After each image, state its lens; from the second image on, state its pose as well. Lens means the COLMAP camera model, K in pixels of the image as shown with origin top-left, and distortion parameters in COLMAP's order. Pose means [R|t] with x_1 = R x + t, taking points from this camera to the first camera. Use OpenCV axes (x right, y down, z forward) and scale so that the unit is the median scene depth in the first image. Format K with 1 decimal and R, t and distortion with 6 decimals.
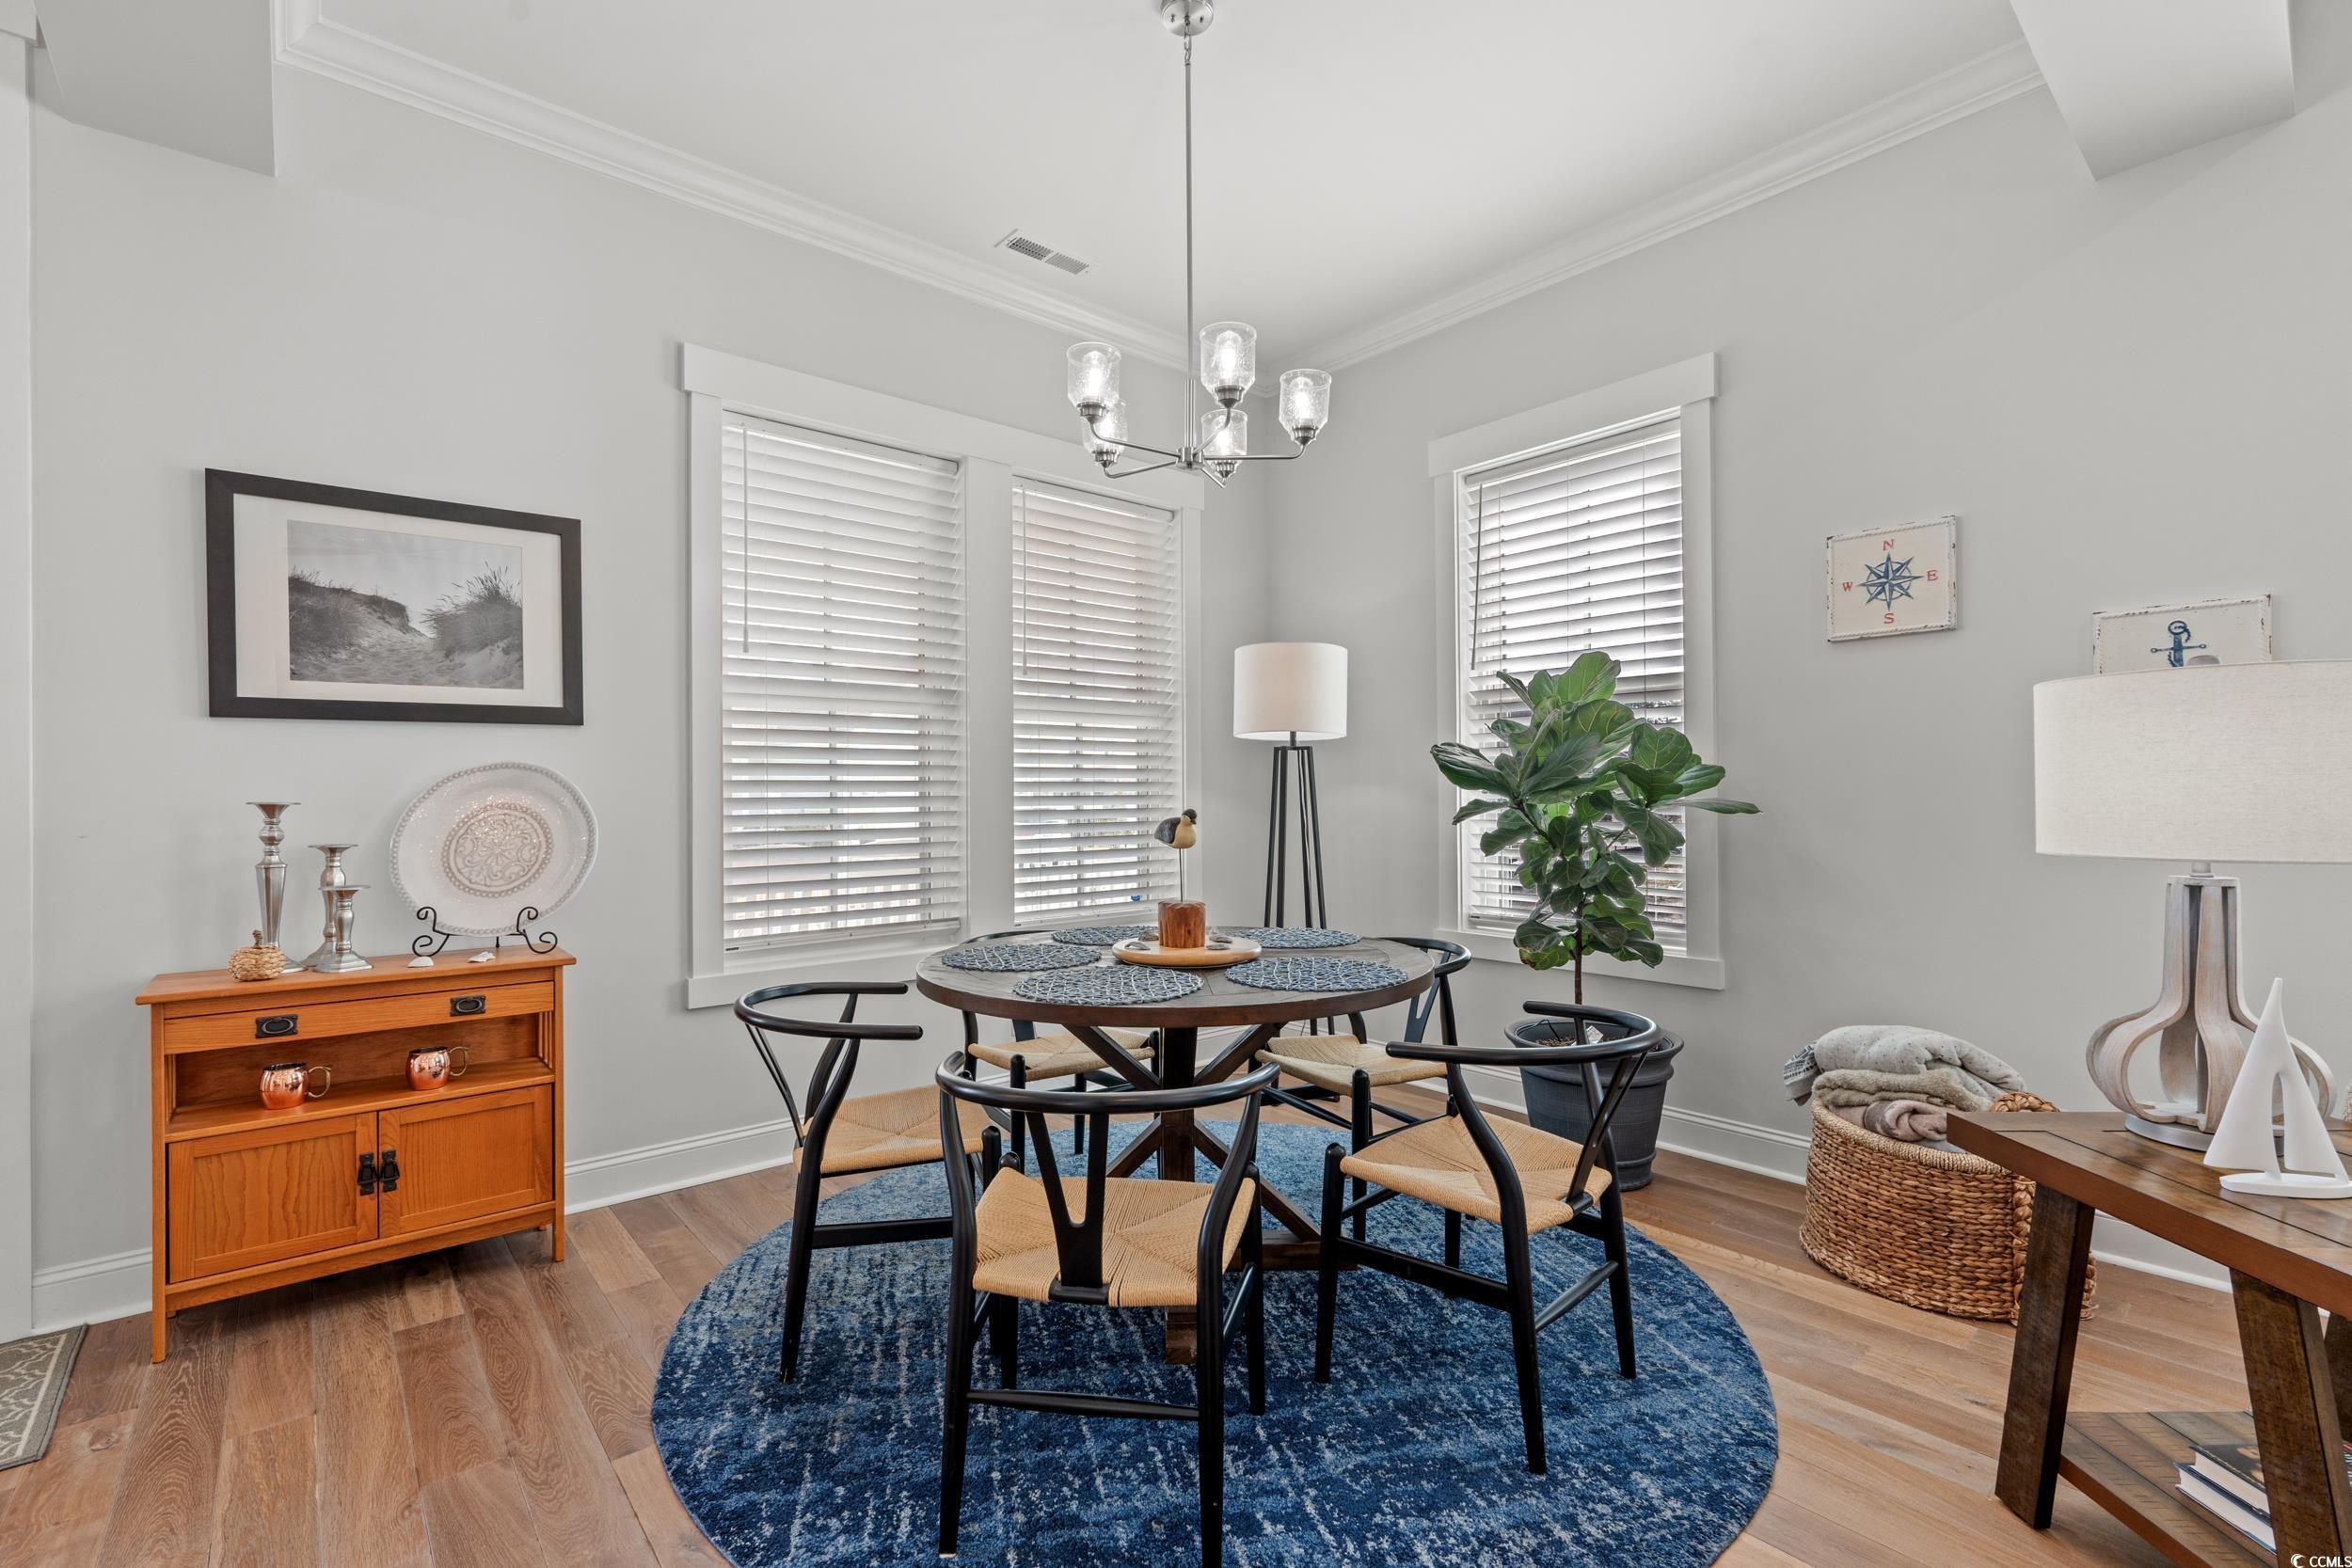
lens RADIAL K [[1032.4, 0, 1171.6], [0, 1032.4, 799.1], [0, 0, 1]] dist [-0.004887, 0.000505]
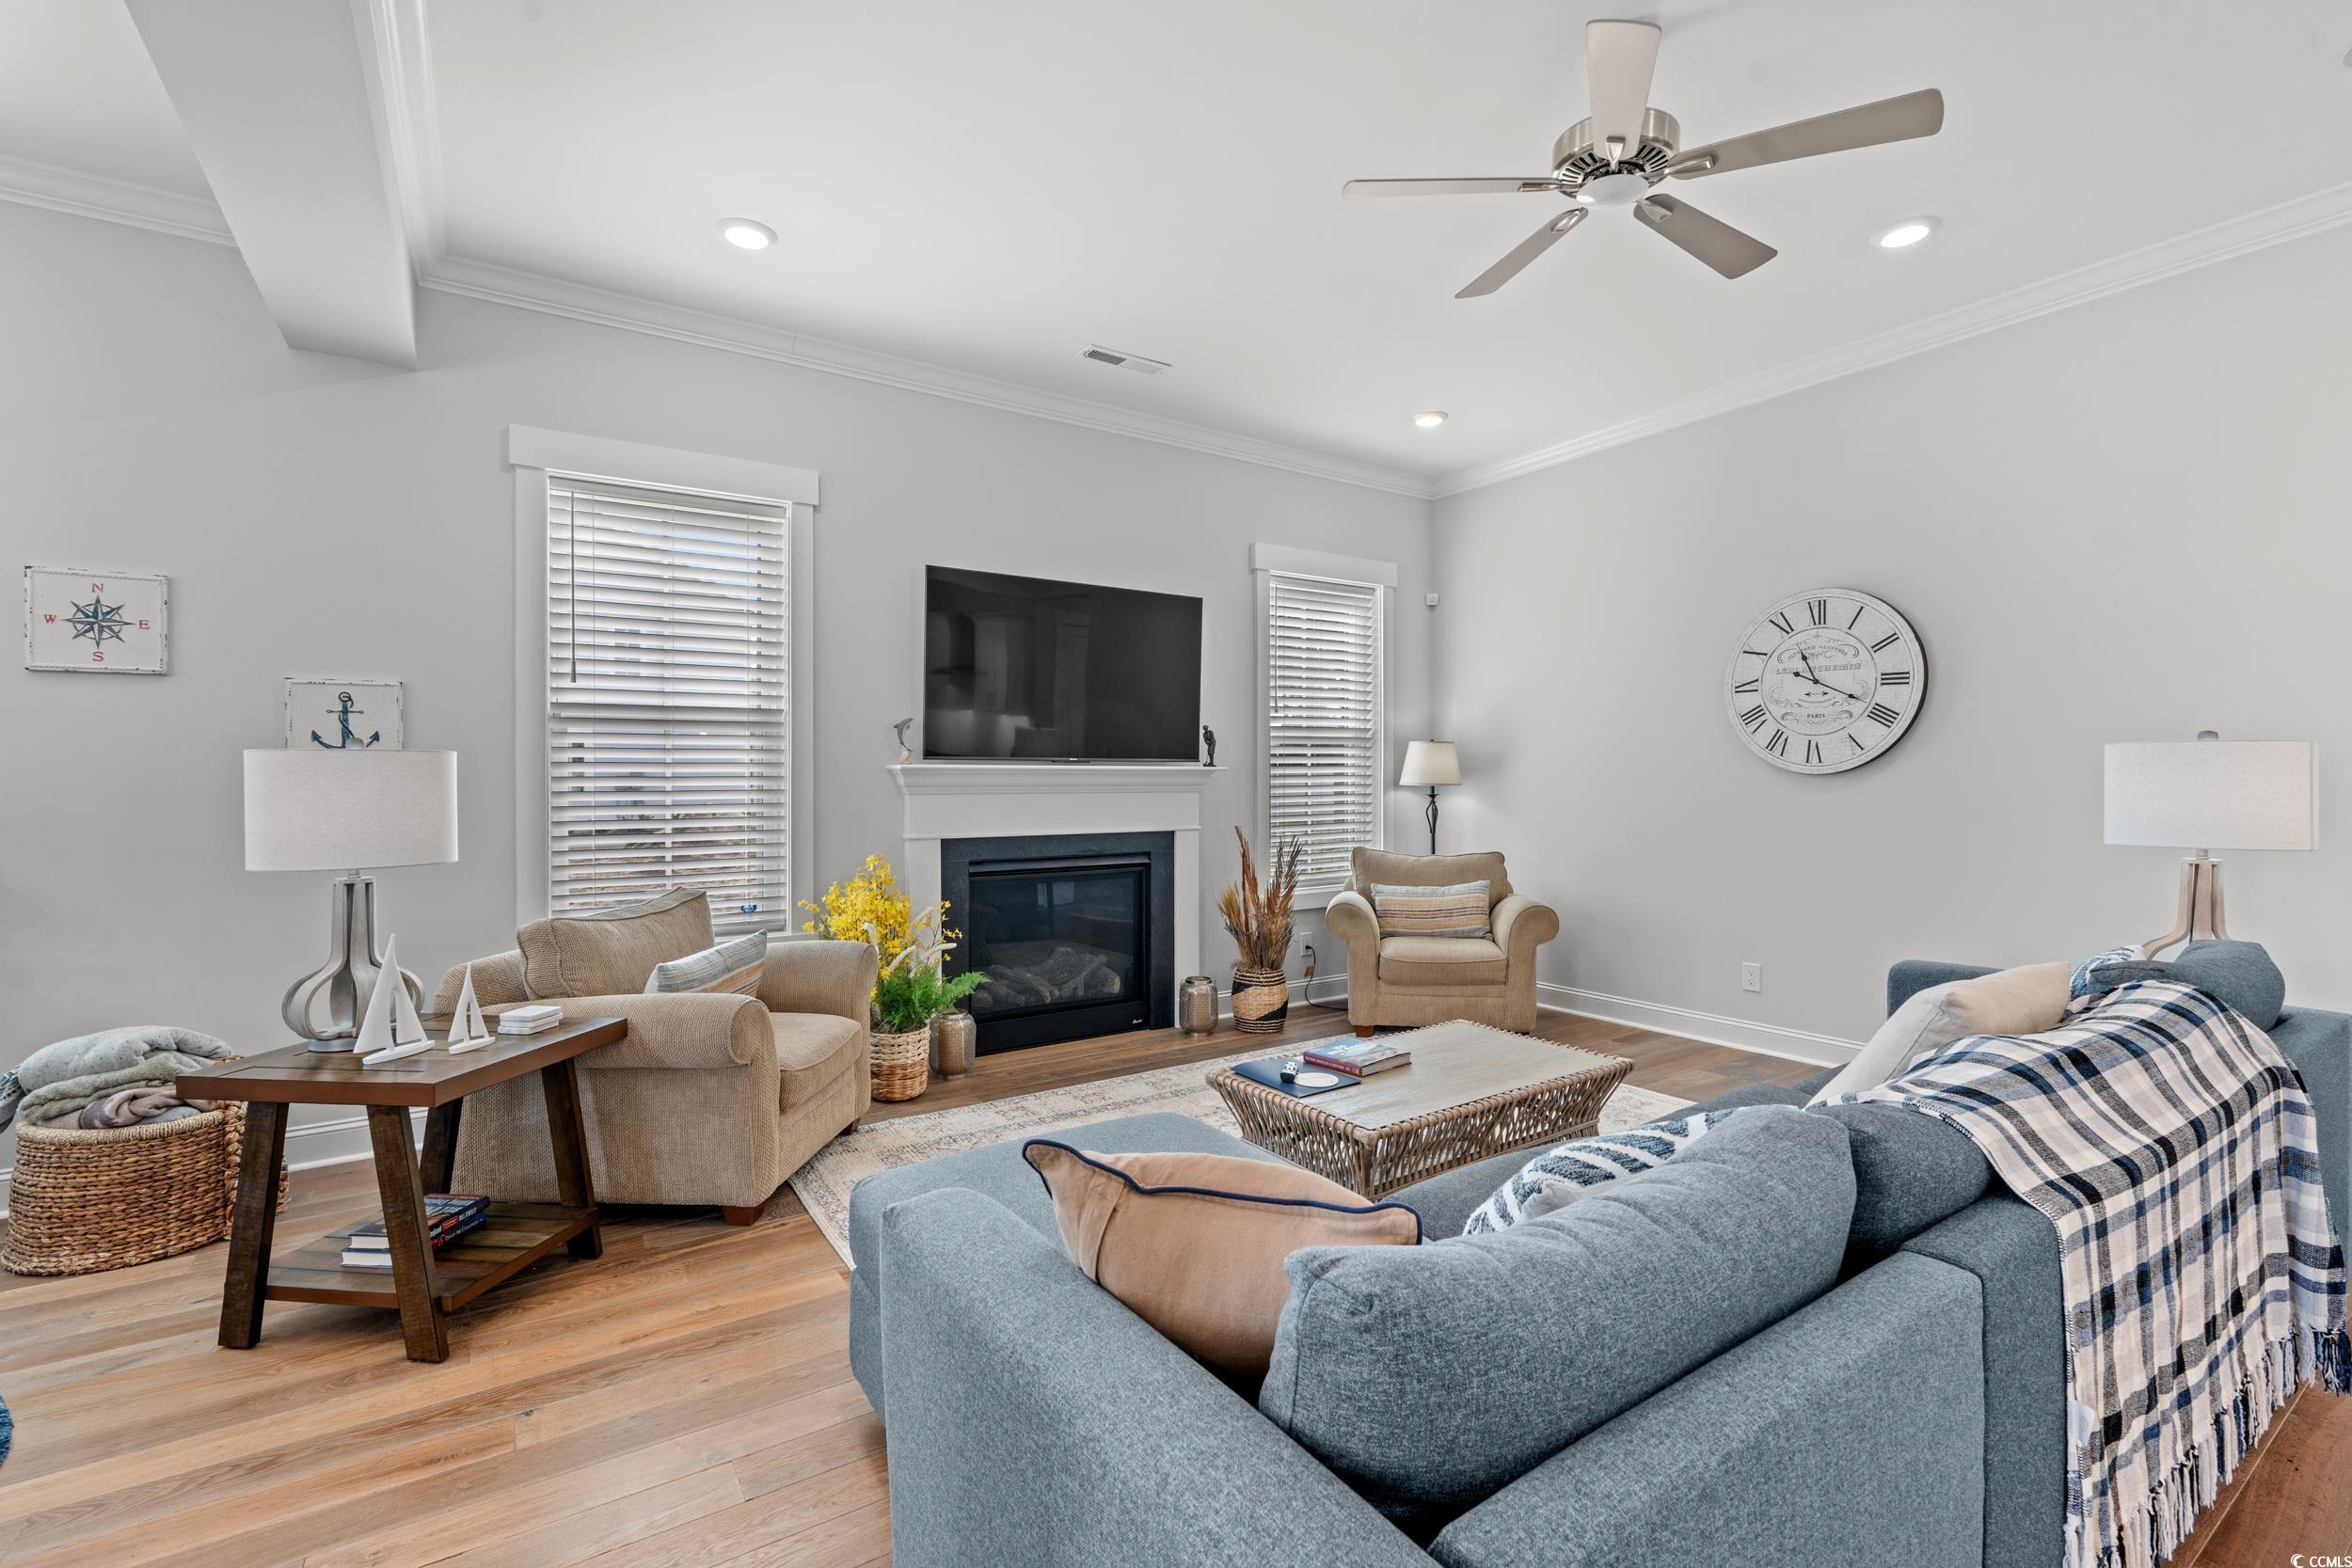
lens RADIAL K [[1032.4, 0, 1173.6], [0, 1032.4, 786.5], [0, 0, 1]] dist [-0.004887, 0.000505]
pose [[0.125746, 0.005113, 0.992049, -0.293263], [0.005988, 0.999965, -0.005912, -0.034425], [-0.992044, 0.006684, 0.125711, -0.322080]]
